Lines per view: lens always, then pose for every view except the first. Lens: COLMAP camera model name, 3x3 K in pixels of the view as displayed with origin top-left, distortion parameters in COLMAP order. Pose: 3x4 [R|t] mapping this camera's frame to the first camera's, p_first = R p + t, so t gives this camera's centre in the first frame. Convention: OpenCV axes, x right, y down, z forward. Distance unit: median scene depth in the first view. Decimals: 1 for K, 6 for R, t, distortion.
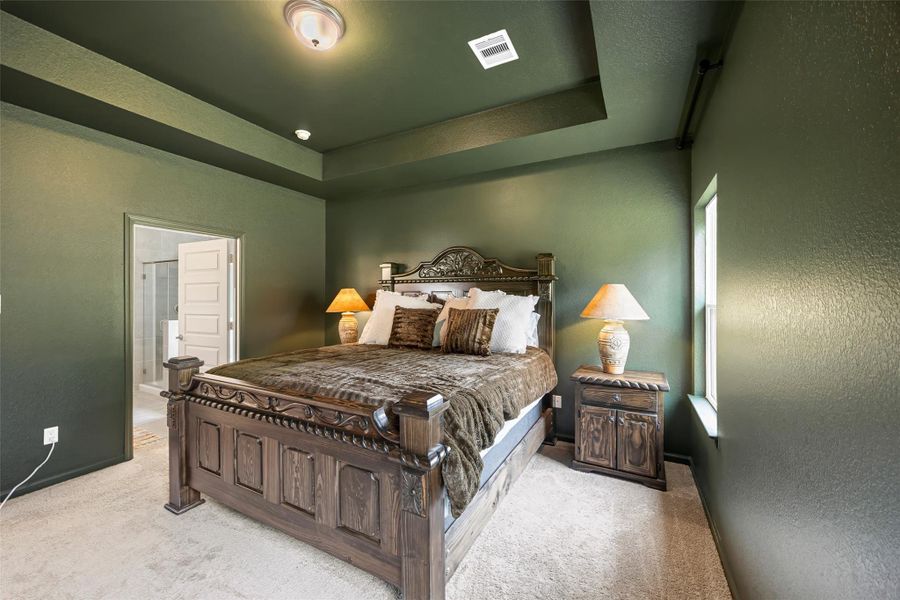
lens RADIAL K [[342.9, 0, 451.3], [0, 342.9, 300.1], [0, 0, 1]] dist [-0.002539, 0.000164]
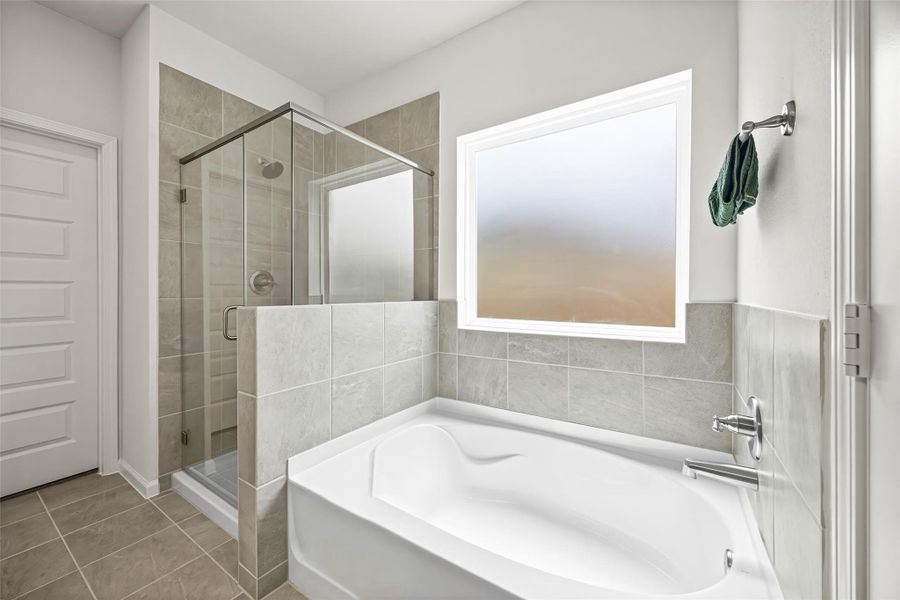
lens RADIAL K [[342.9, 0, 450.3], [0, 342.9, 296.0], [0, 0, 1]] dist [-0.002539, 0.000164]
pose [[0.995521, -0.002484, -0.094503, -0.556410], [0.003226, 0.999965, 0.007702, 0.043900], [0.094481, -0.007972, 0.995495, 0.639006]]
